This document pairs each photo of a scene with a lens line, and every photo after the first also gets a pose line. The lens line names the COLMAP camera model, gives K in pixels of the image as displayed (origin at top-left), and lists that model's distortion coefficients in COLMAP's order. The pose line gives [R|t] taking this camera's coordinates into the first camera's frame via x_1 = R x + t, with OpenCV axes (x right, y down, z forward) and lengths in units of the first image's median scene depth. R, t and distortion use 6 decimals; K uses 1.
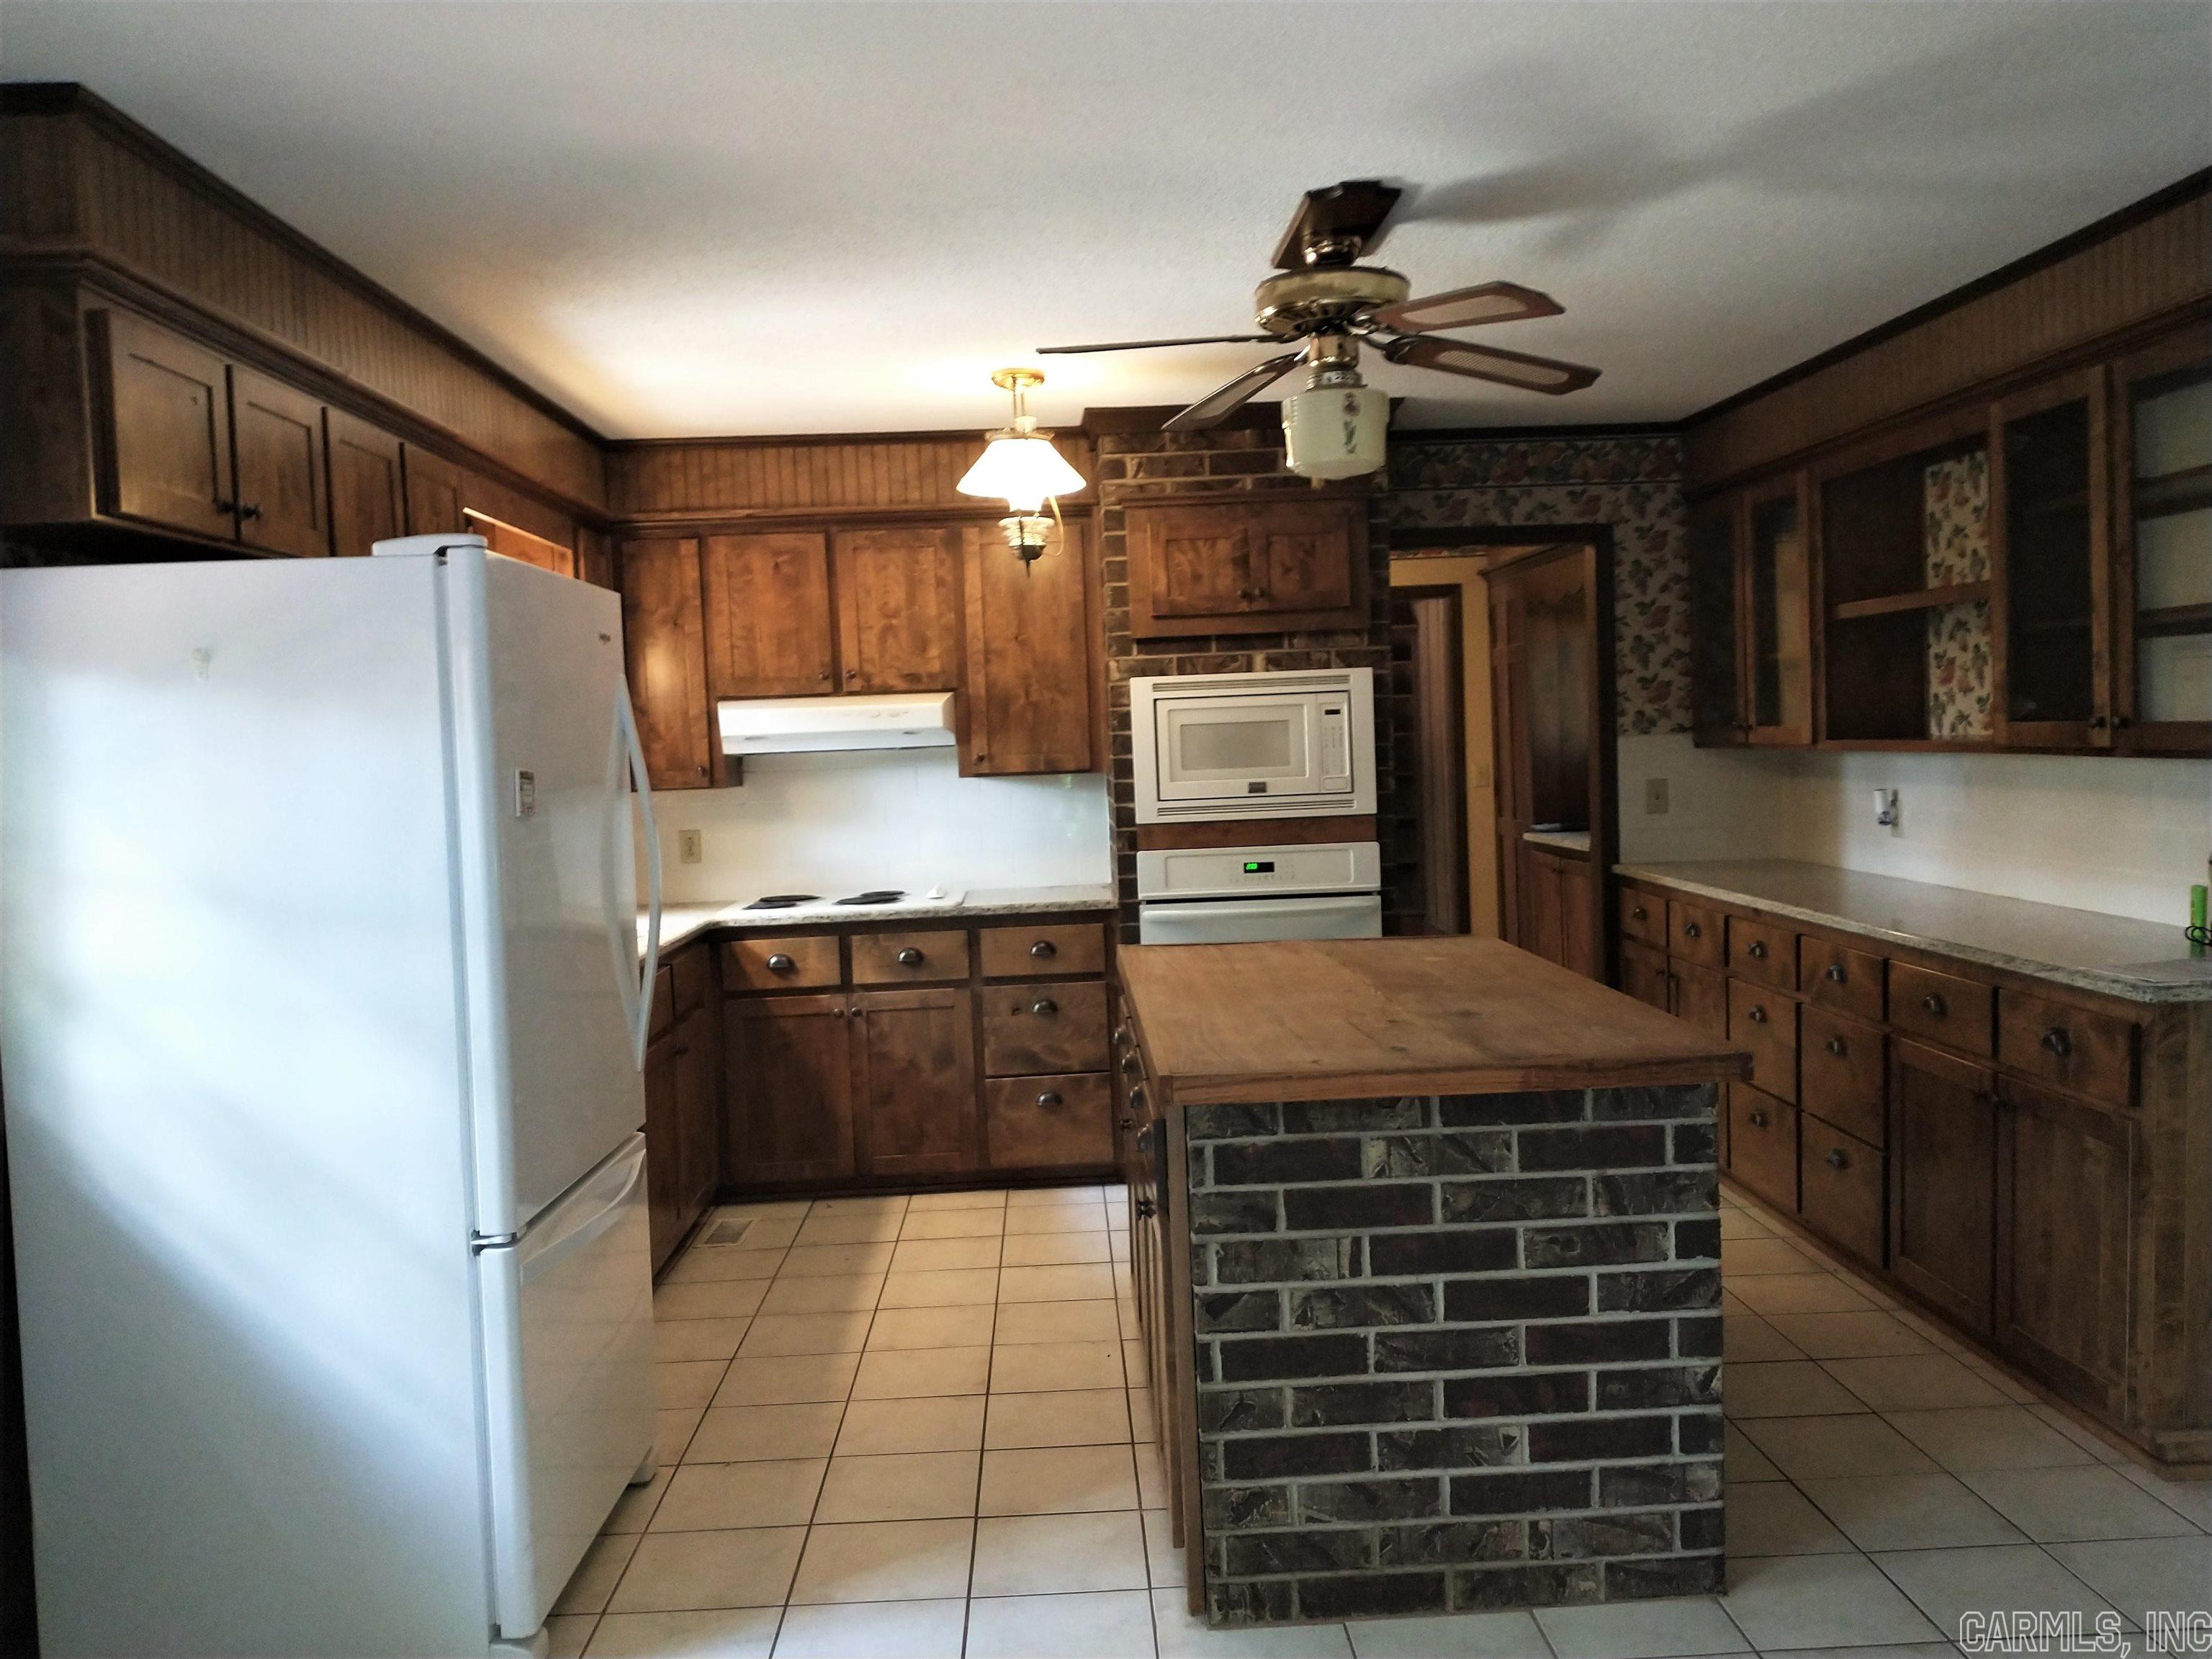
lens RADIAL K [[1762.3, 0, 1106.0], [0, 1762.3, 829.5], [0, 0, 1]] dist [0.046074, -0.057727]
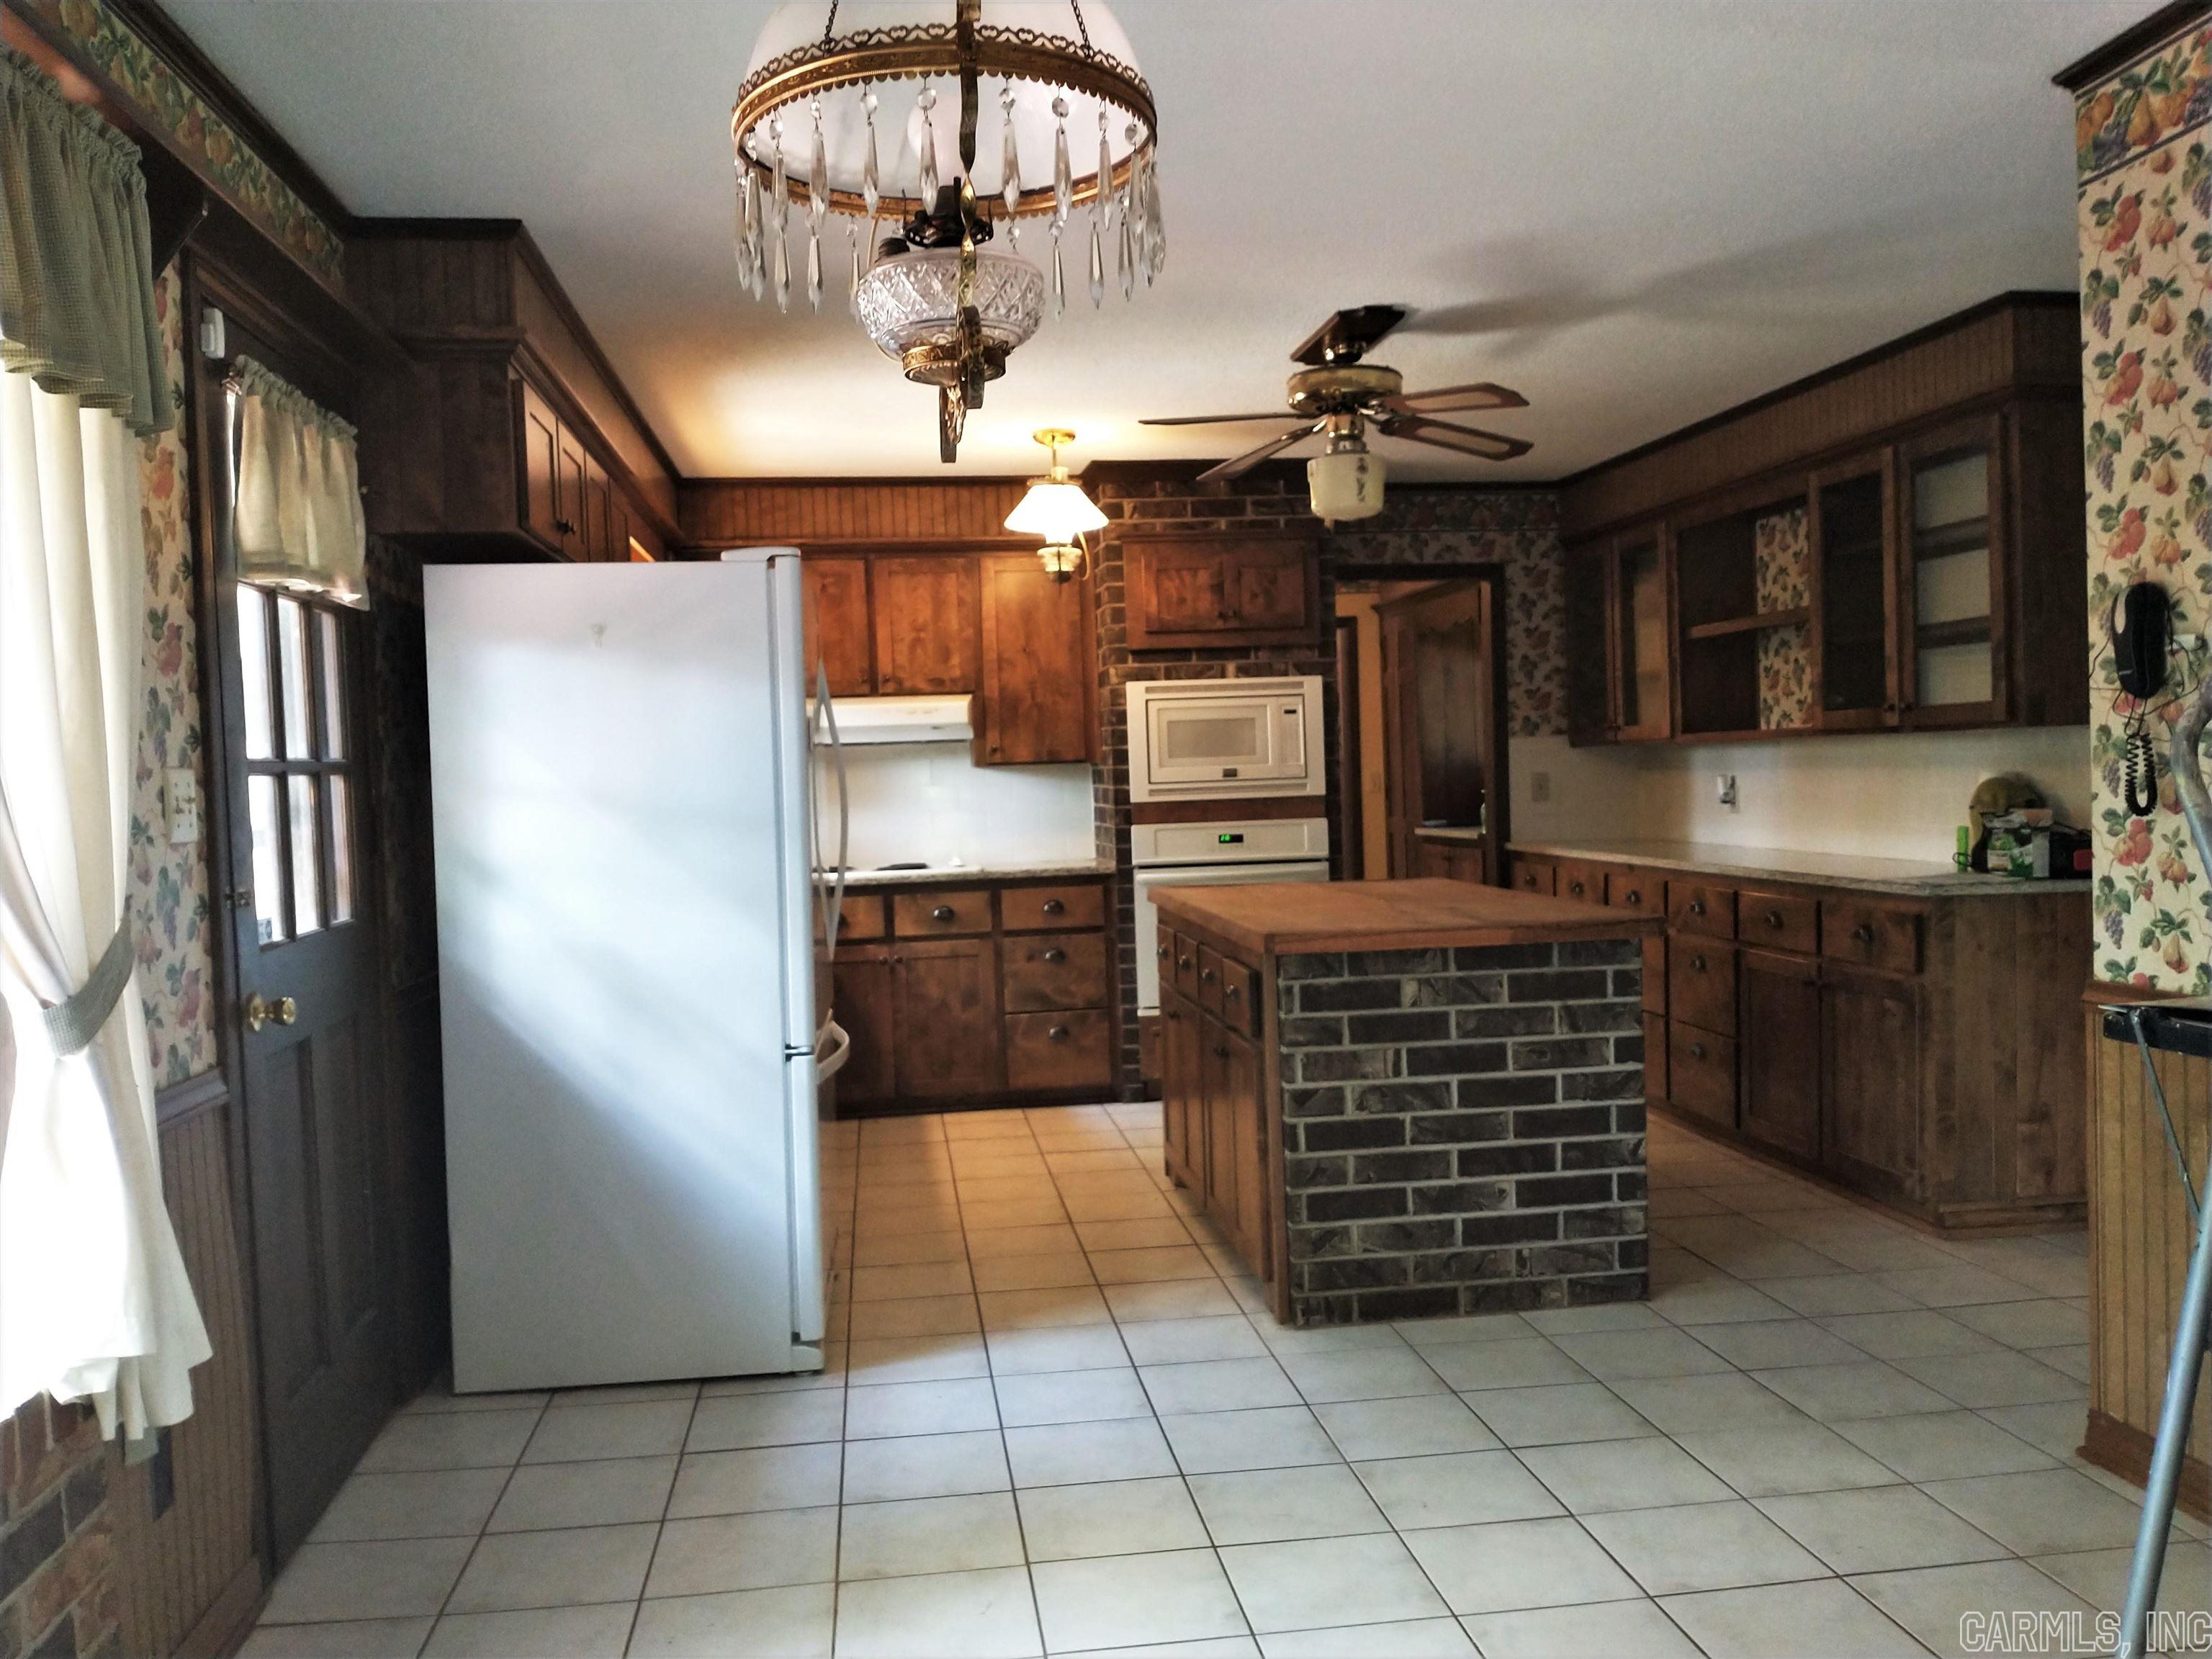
lens RADIAL K [[1762.3, 0, 1106.0], [0, 1762.3, 829.5], [0, 0, 1]] dist [0.056912, -0.006015]
pose [[0.995178, 0.001275, 0.098073, -0.120264], [0.001167, 0.999691, -0.024840, 0.045968], [-0.098074, 0.024835, 0.994869, -0.206025]]
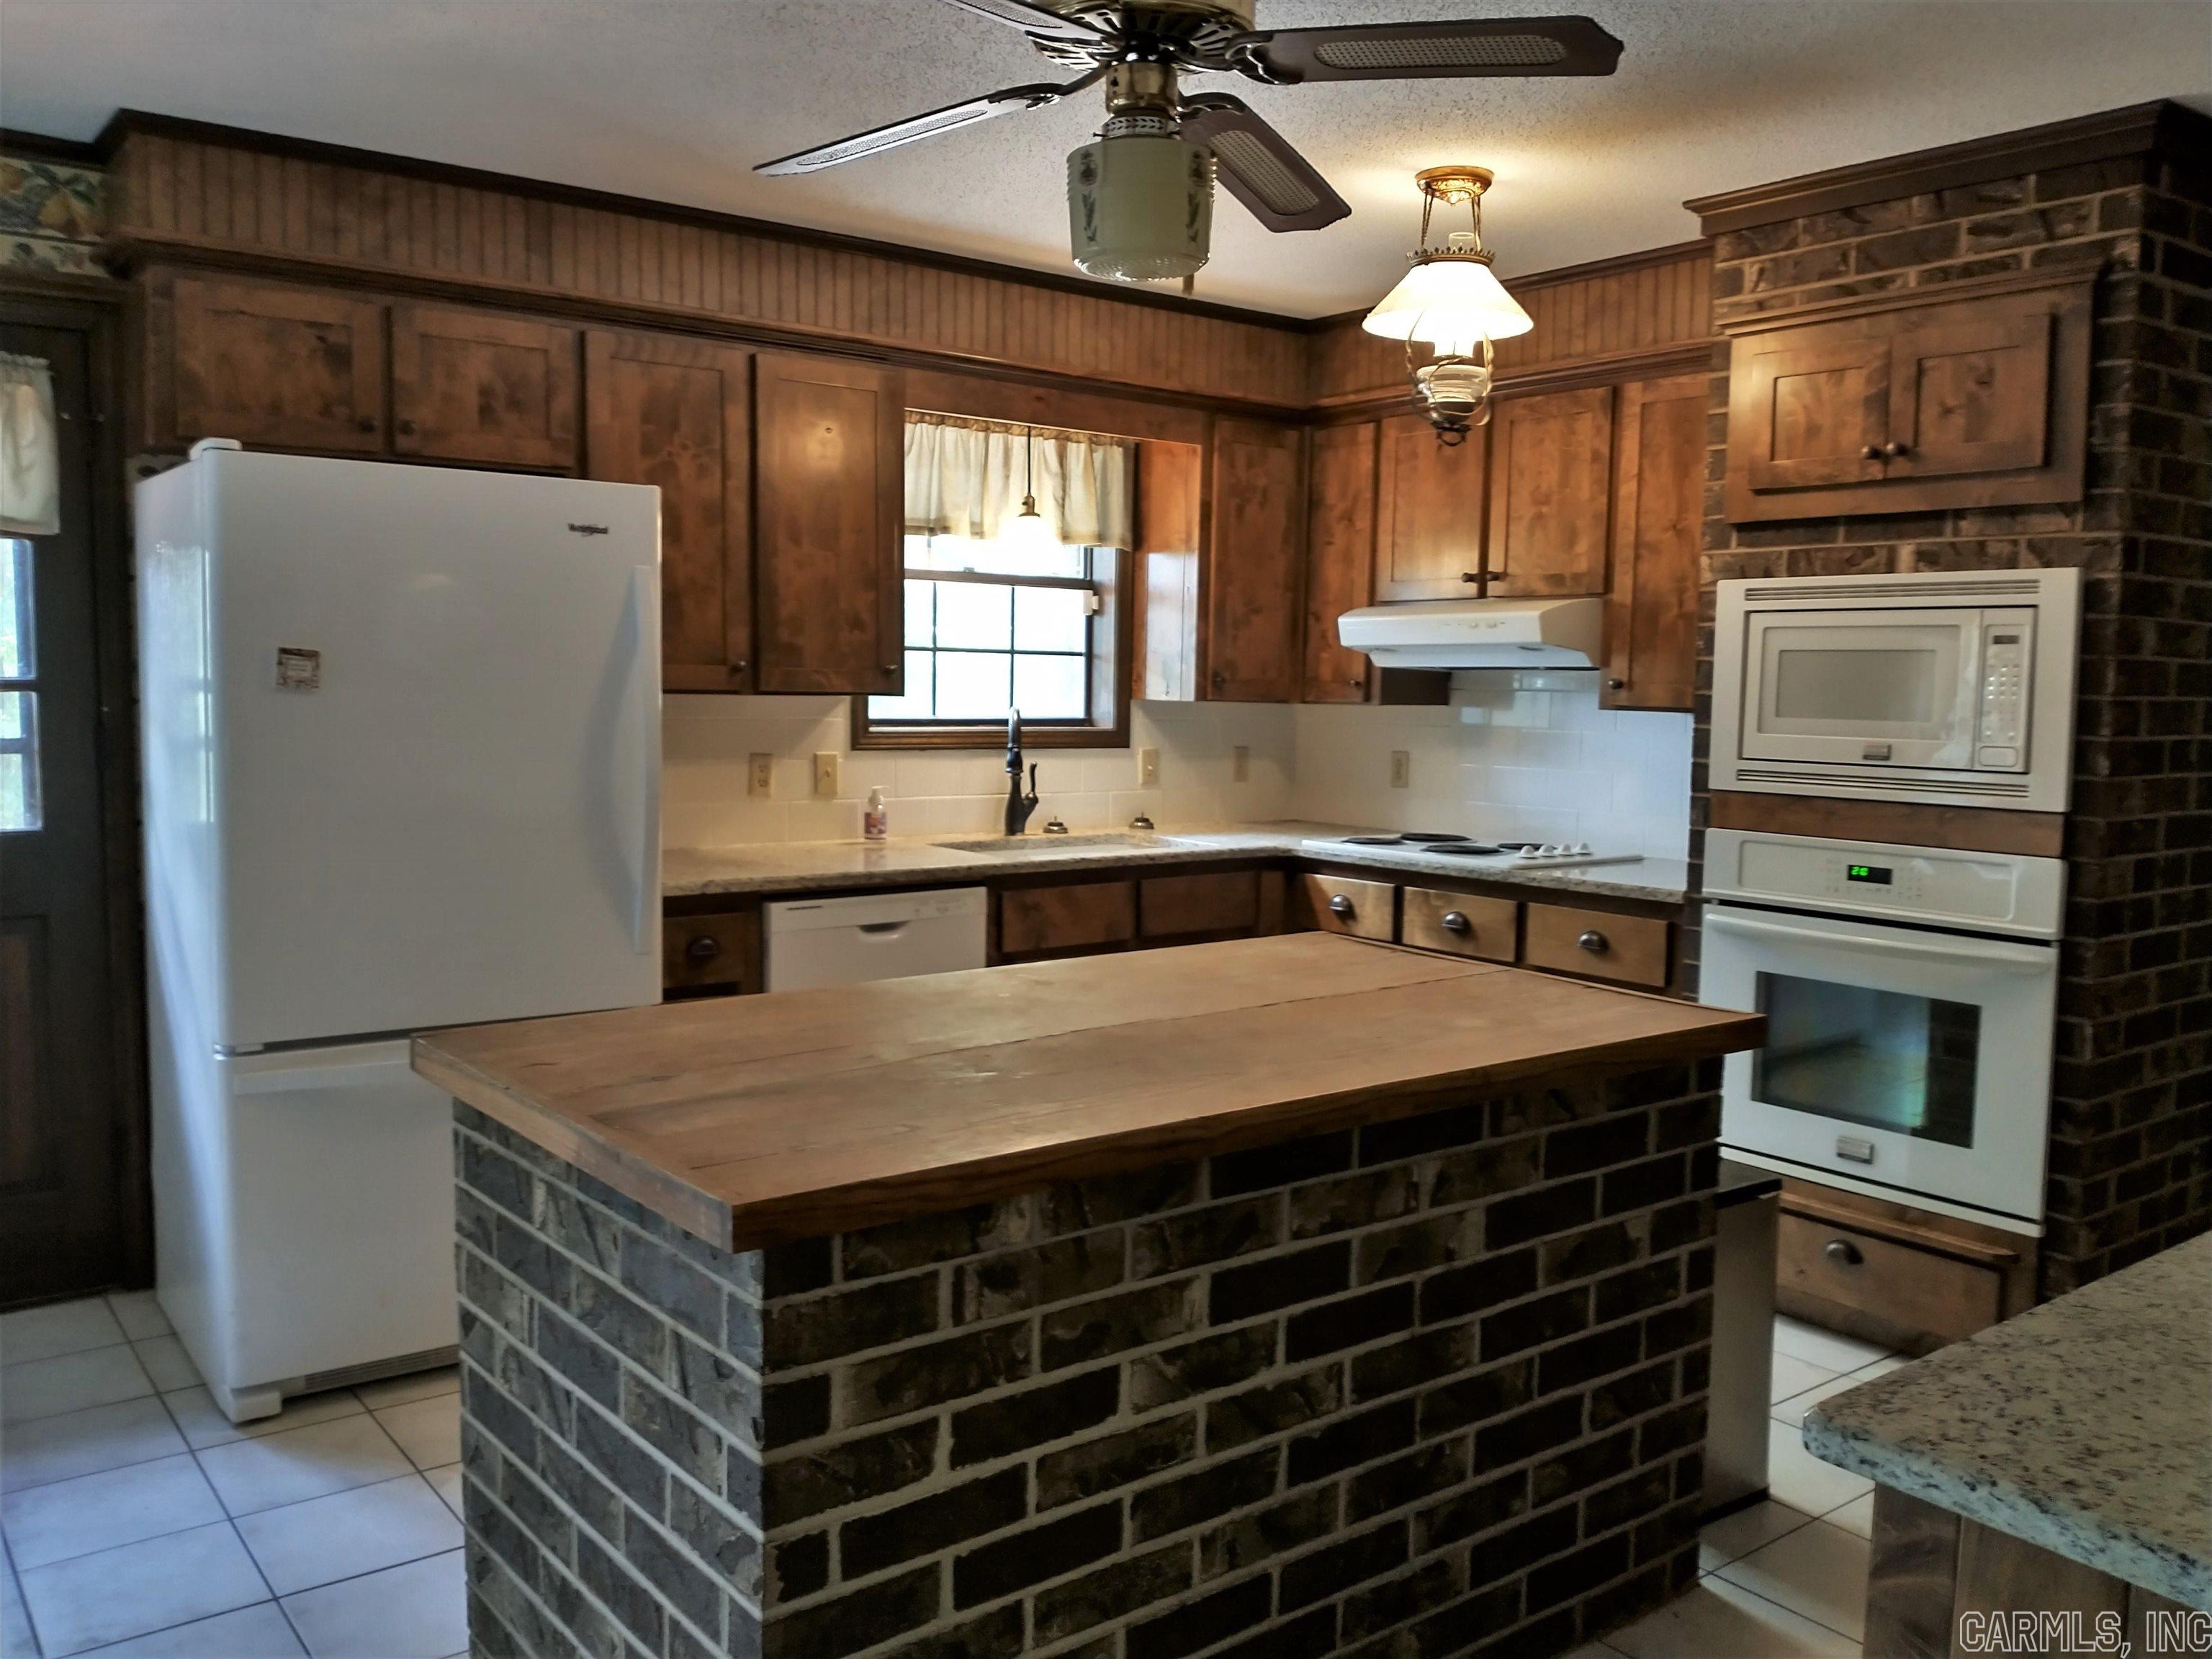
lens RADIAL K [[1762.3, 0, 1035.9], [0, 1762.3, 827.5], [0, 0, 1]] dist [0.006551, -0.109854]
pose [[0.559564, 0.119015, -0.820197, 0.450031], [-0.077550, 0.992813, 0.091155, -0.031220], [0.825151, 0.012599, 0.564772, 0.383028]]
